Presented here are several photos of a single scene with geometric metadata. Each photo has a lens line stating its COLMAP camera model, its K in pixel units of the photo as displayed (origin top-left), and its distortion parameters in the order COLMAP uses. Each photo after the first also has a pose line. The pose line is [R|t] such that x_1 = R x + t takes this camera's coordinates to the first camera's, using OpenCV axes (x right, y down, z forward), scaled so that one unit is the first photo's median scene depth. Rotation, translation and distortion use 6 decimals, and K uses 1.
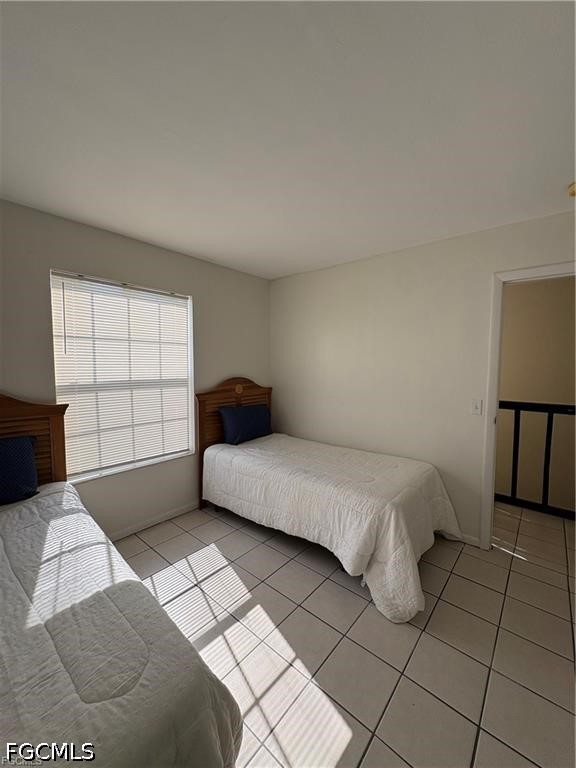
lens RADIAL K [[306.6, 0, 285.5], [0, 306.6, 384.5], [0, 0, 1]] dist [0.003949, 0.000270]
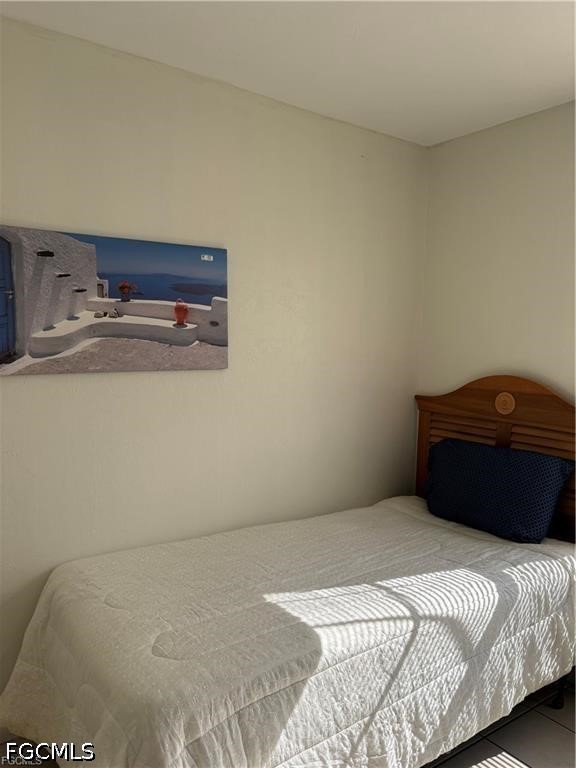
lens RADIAL K [[591.5, 0, 286.7], [0, 591.5, 383.0], [0, 0, 1]] dist [0.000909, -0.000371]
pose [[-0.239870, 0.057278, -0.969114, 0.713034], [-0.091018, 0.992534, 0.081190, -0.051309], [0.966529, 0.107682, -0.232866, 1.039511]]
